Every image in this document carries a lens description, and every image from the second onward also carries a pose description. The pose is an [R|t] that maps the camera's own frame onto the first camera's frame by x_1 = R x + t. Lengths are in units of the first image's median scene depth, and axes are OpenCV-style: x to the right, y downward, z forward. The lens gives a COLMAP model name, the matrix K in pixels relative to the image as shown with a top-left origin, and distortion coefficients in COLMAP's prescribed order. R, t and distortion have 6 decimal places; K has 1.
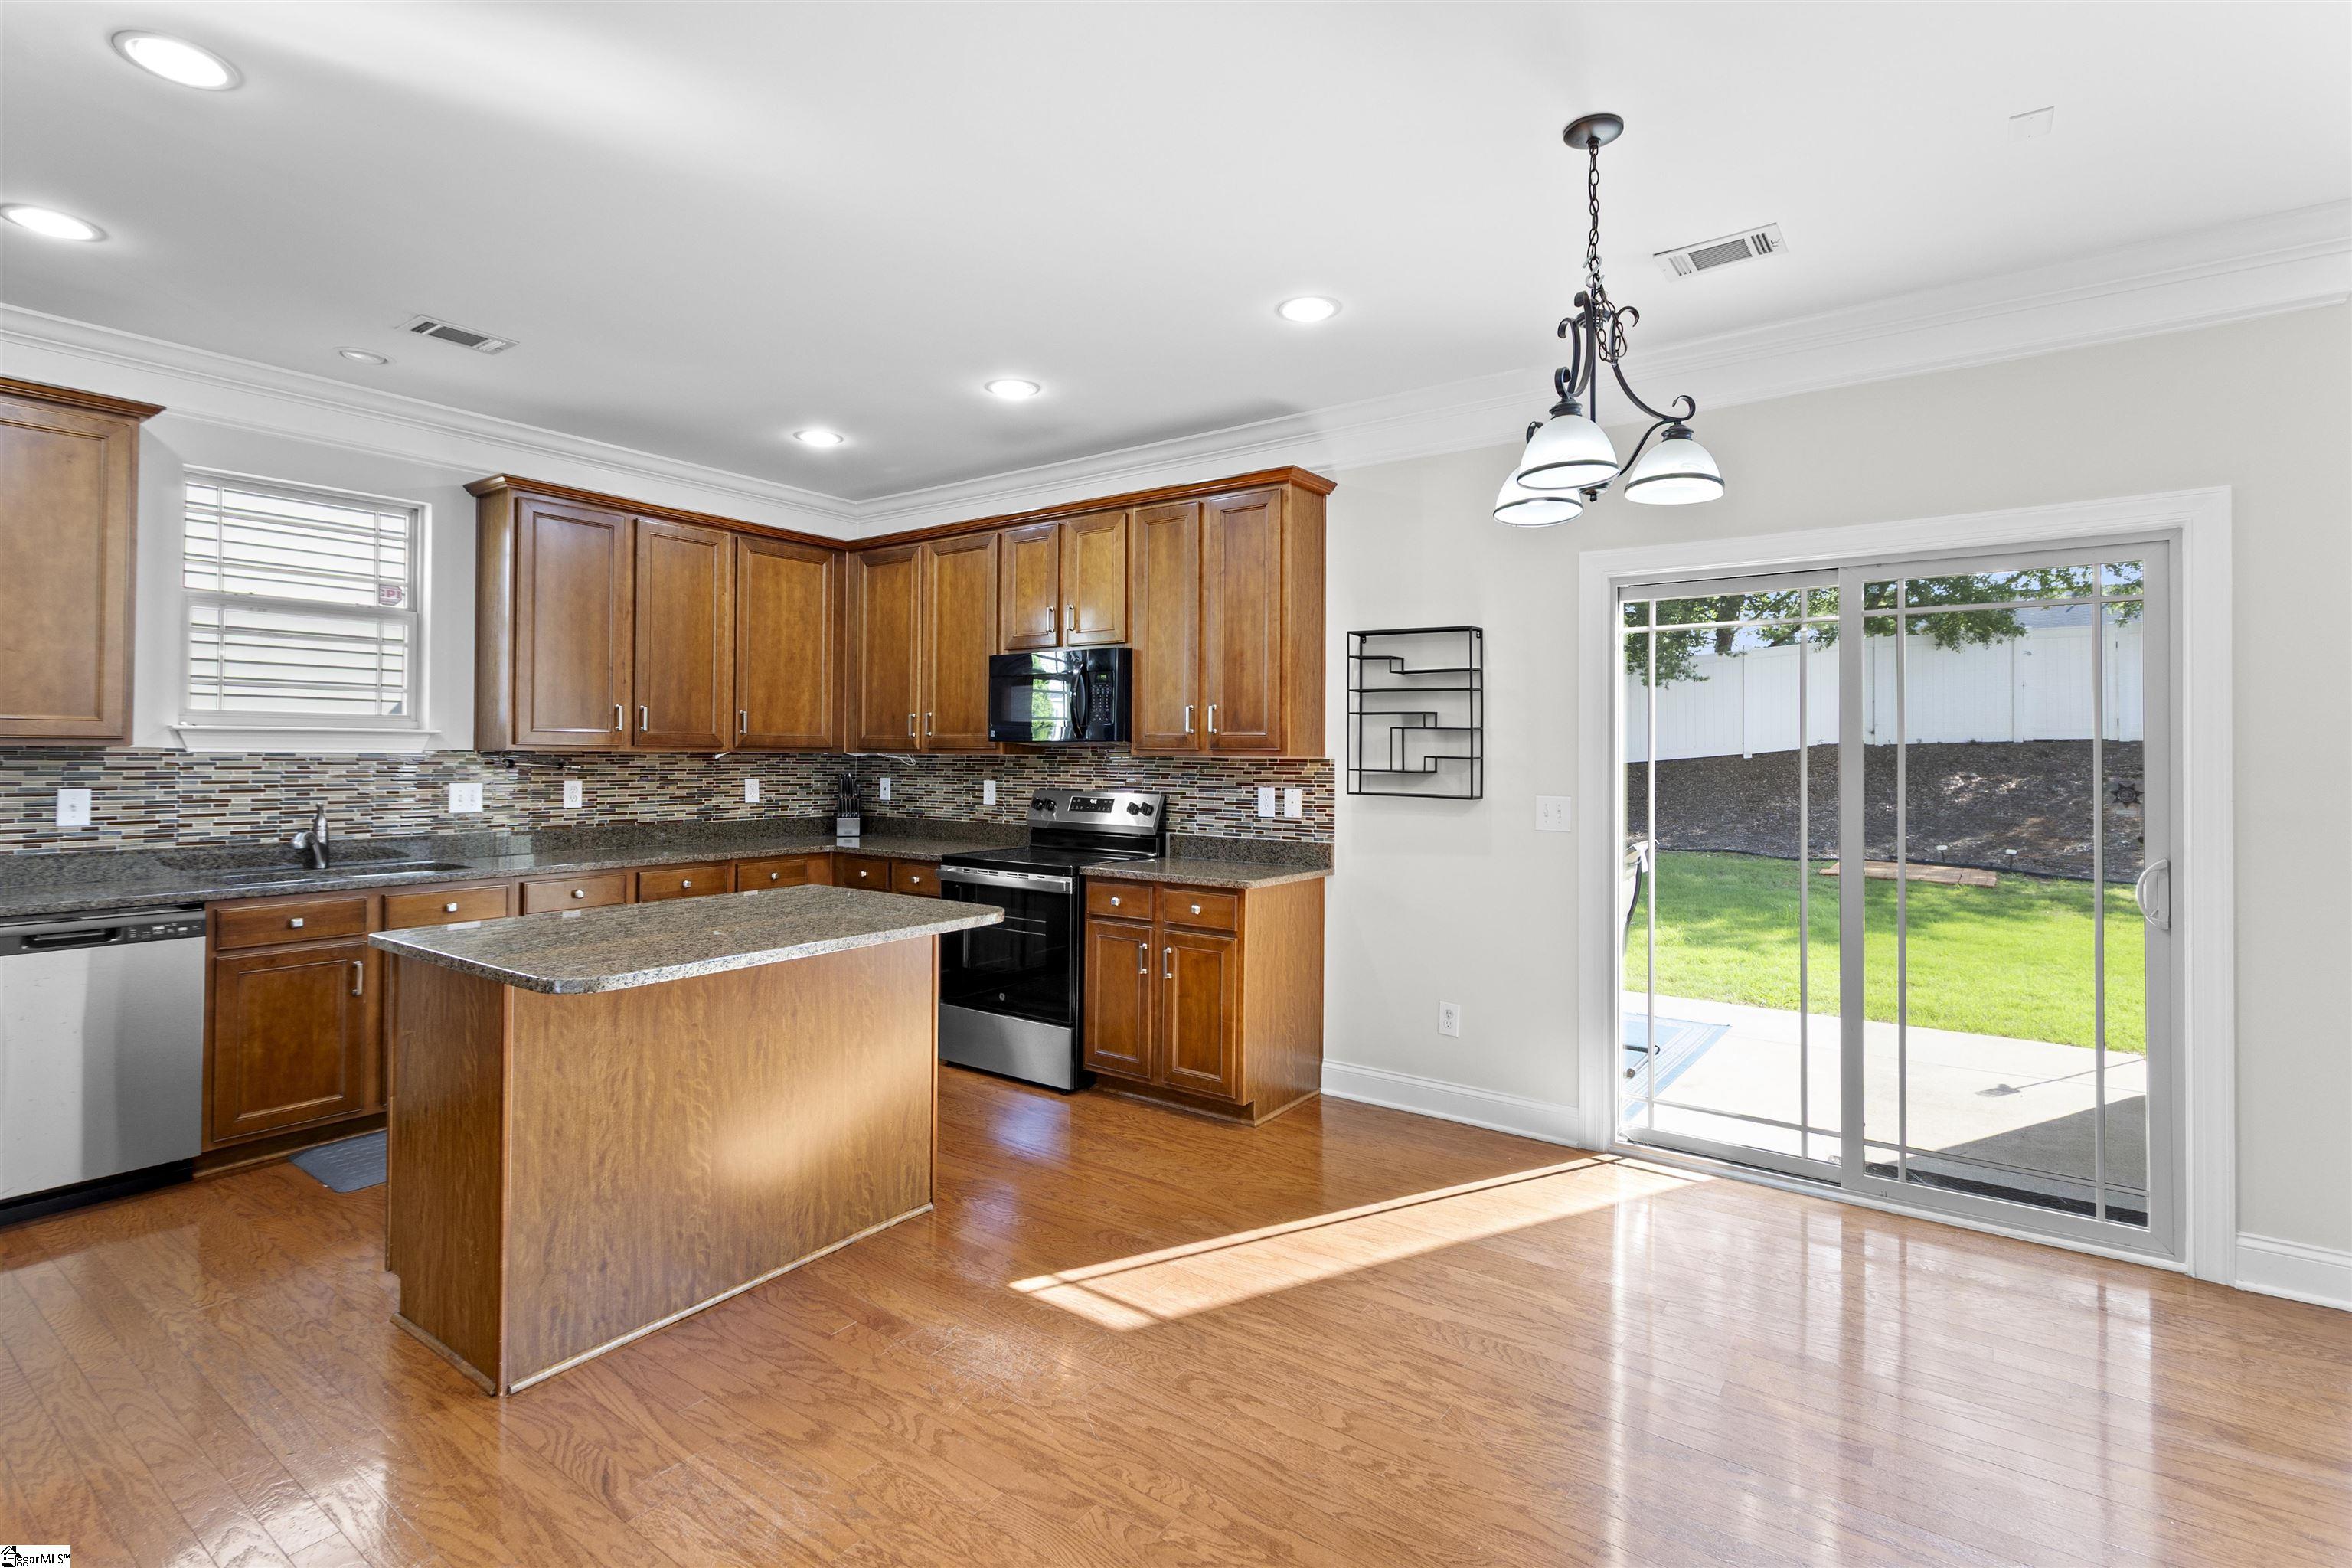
lens RADIAL K [[1094.8, 0, 1137.6], [0, 1094.8, 733.7], [0, 0, 1]] dist [0.006529, -0.002944]
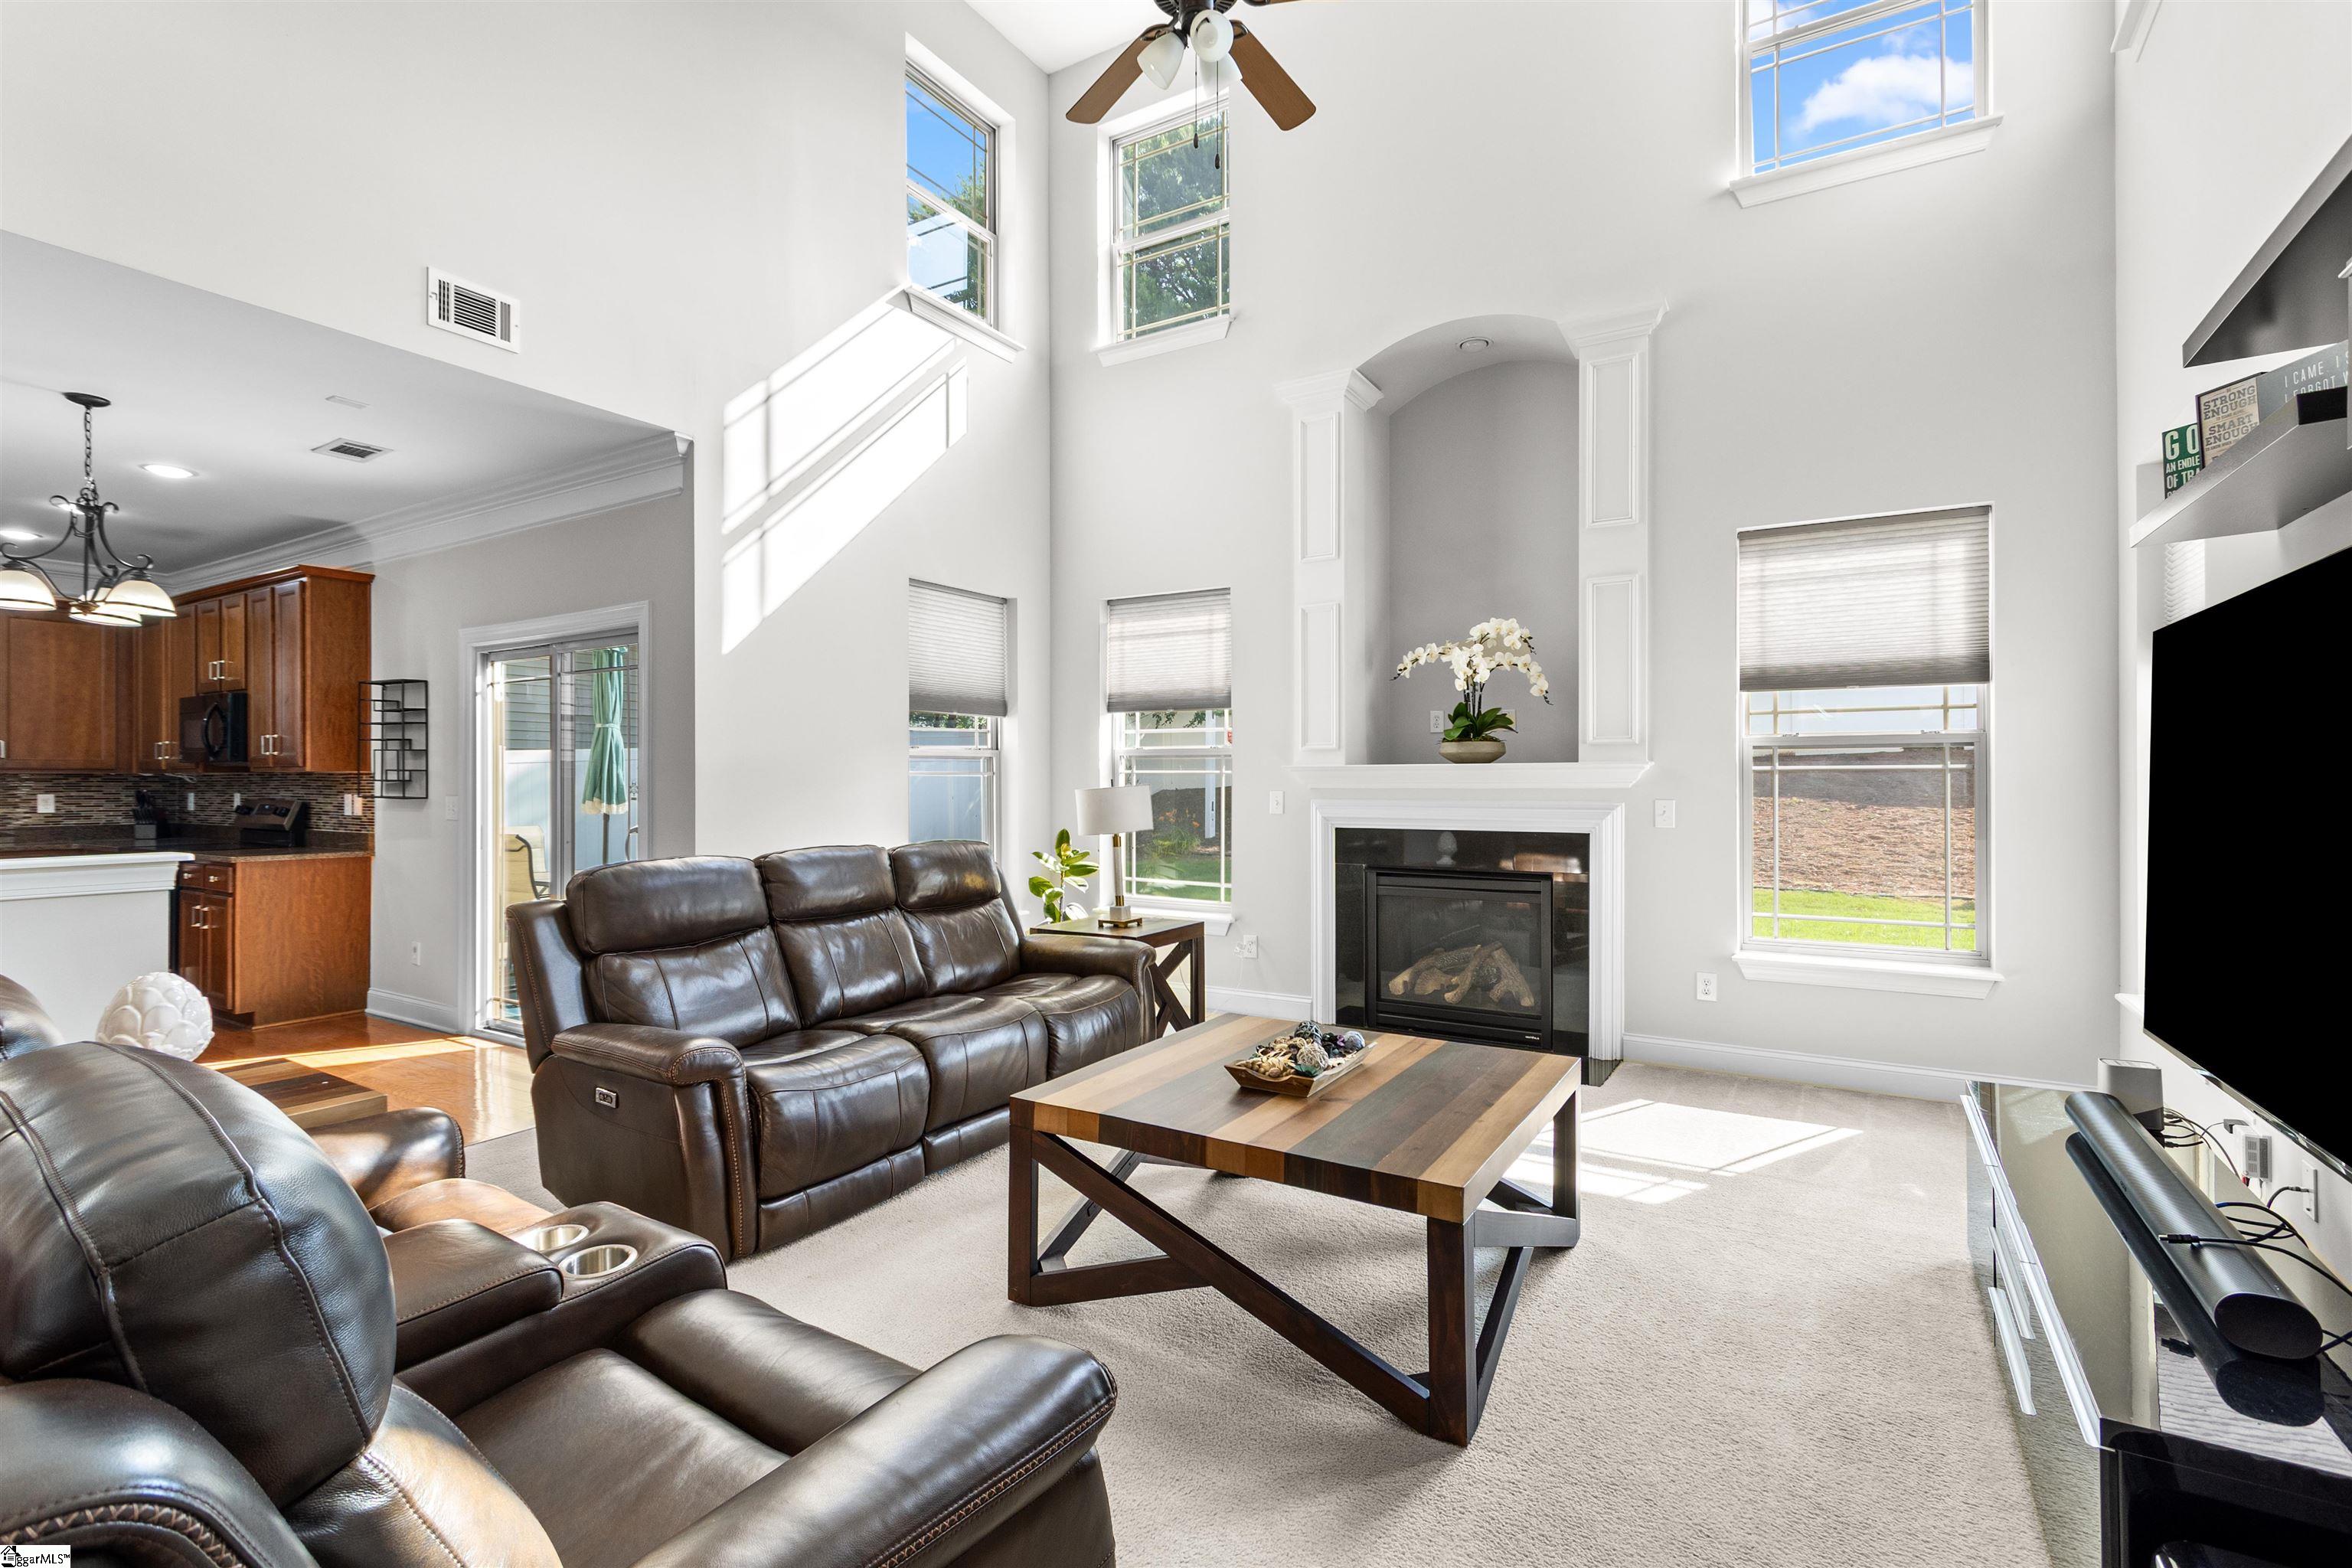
lens RADIAL K [[1094.8, 0, 1162.2], [0, 1094.8, 780.7], [0, 0, 1]] dist [0.006529, -0.002944]
pose [[0.996811, -0.008179, 0.079378, 1.156512], [0.006721, 0.999804, 0.018621, 0.014900], [-0.079515, -0.018028, 0.996671, -0.508804]]
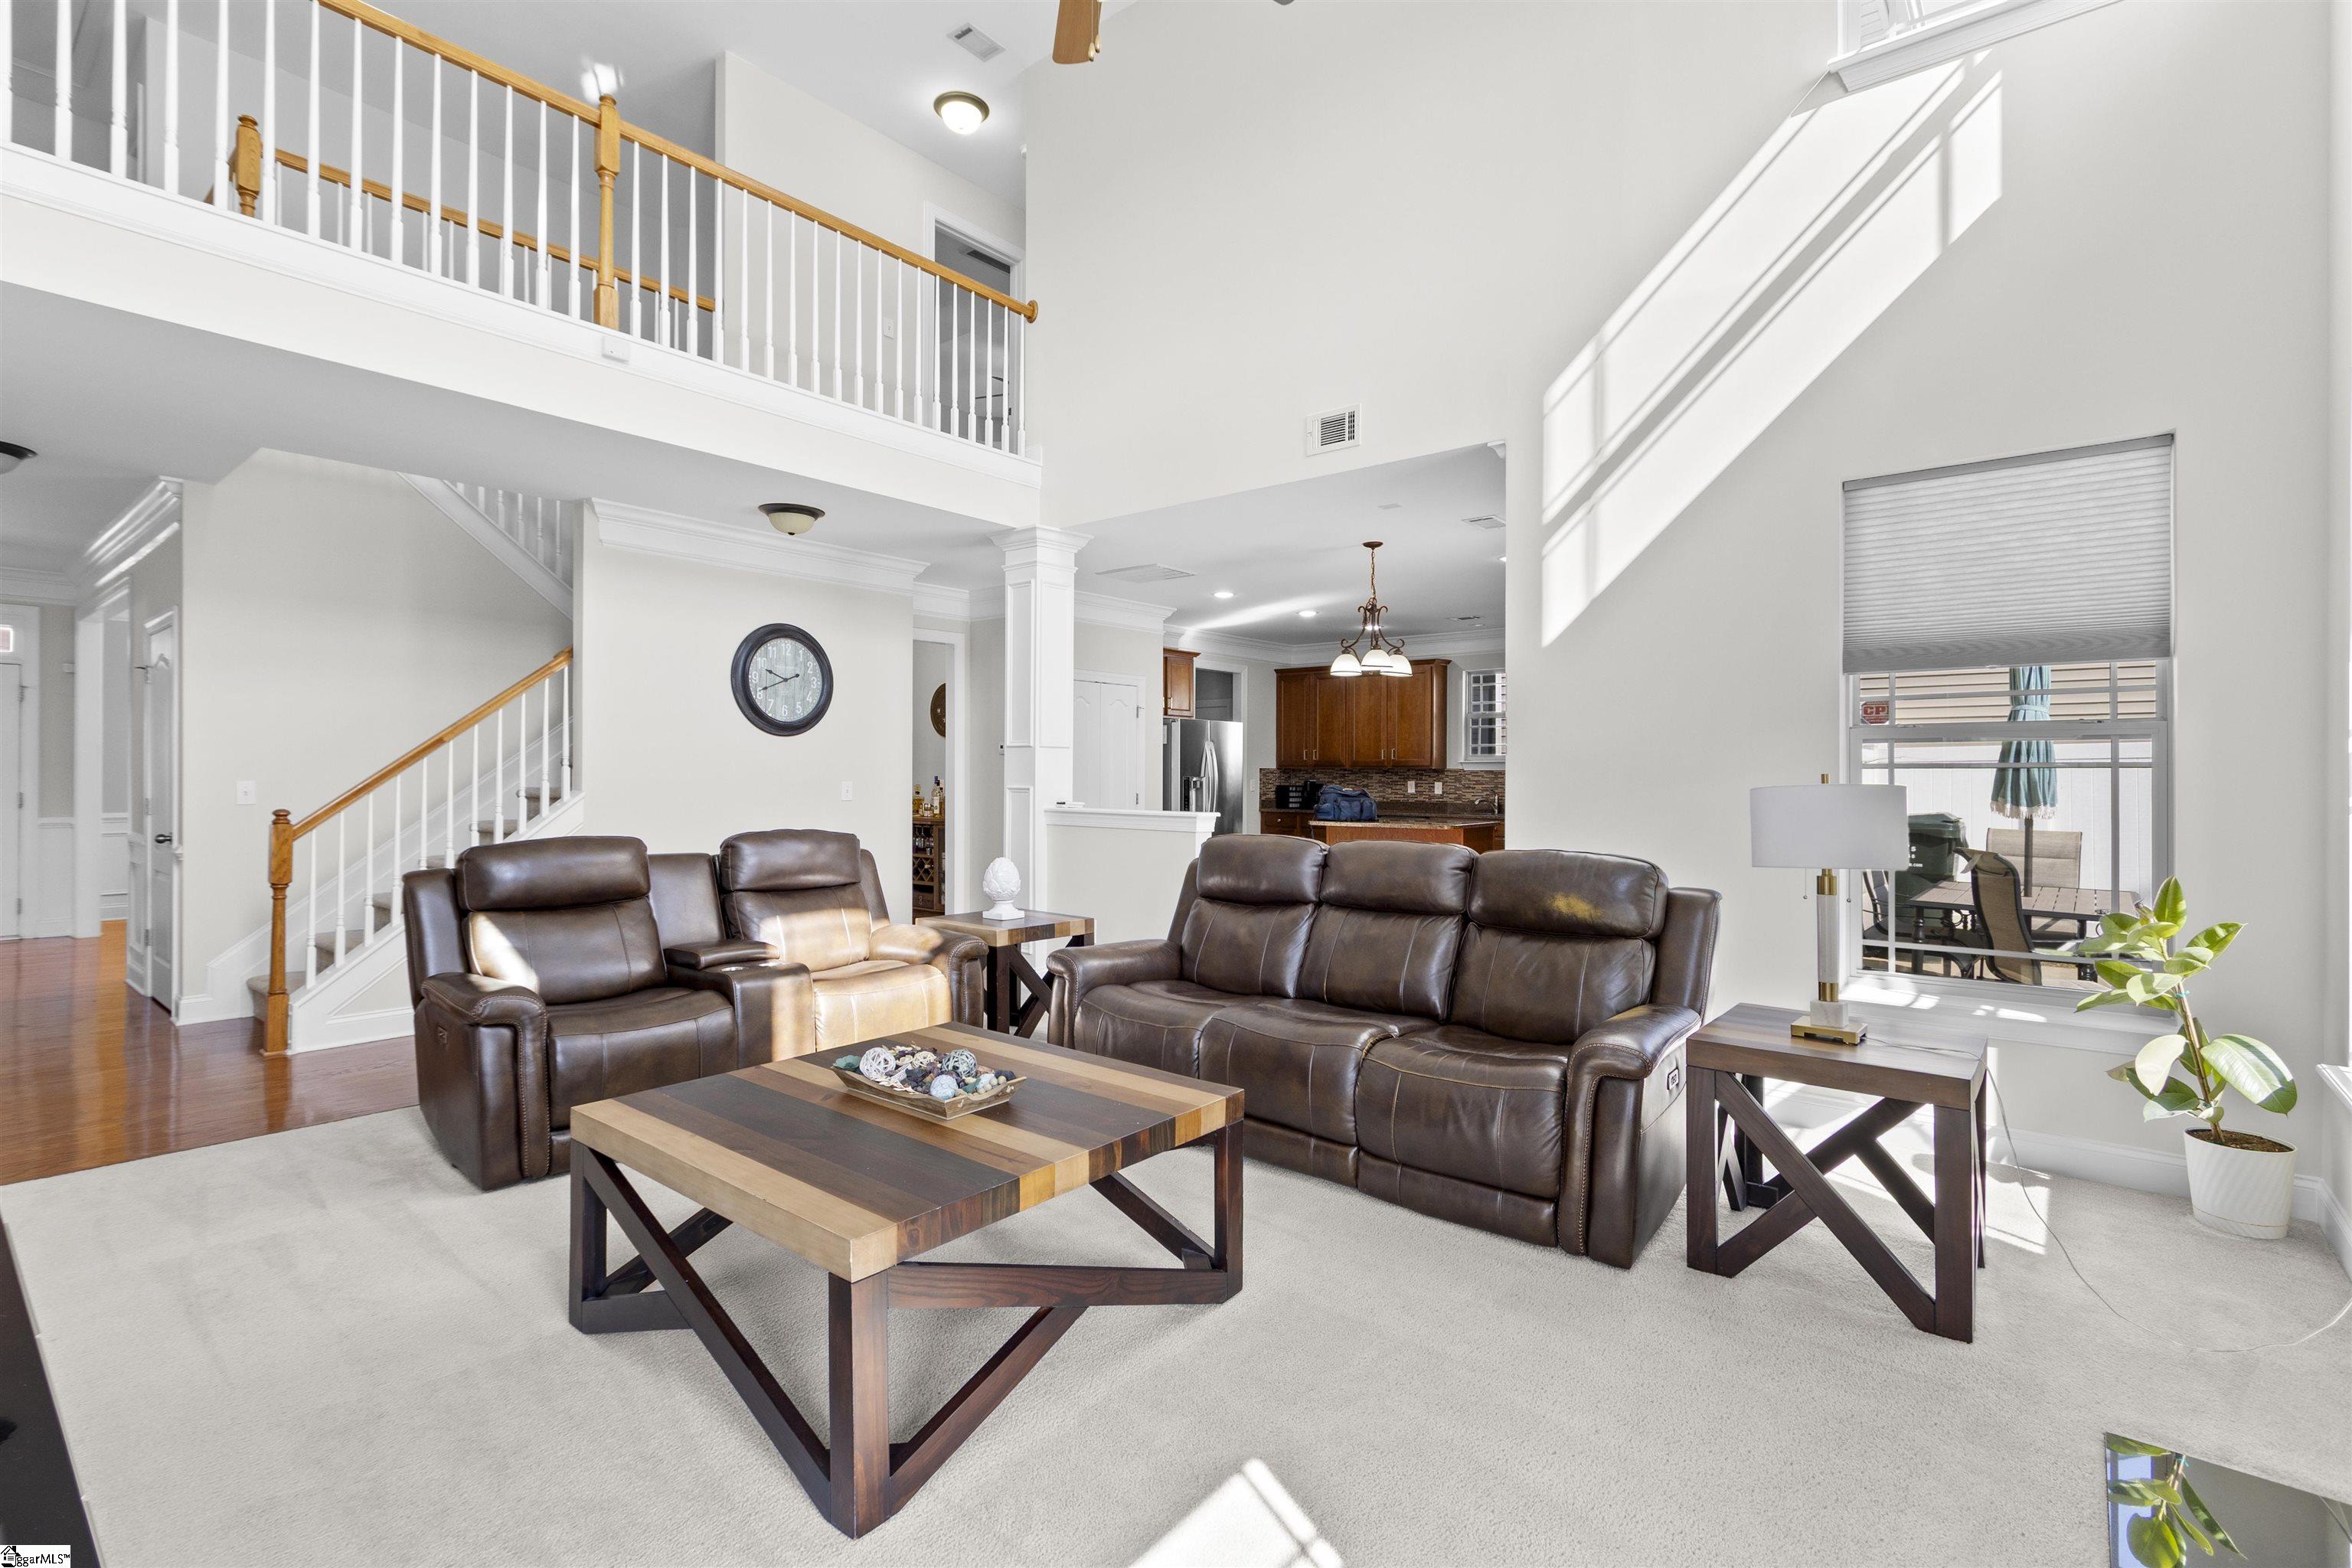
lens RADIAL K [[1094.8, 0, 1164.5], [0, 1094.8, 773.5], [0, 0, 1]] dist [0.006529, -0.002944]
pose [[-0.070463, -0.006831, -0.997491, 1.955721], [0.013713, 0.999875, -0.007816, 0.035304], [0.997420, -0.014230, -0.070360, 0.393591]]
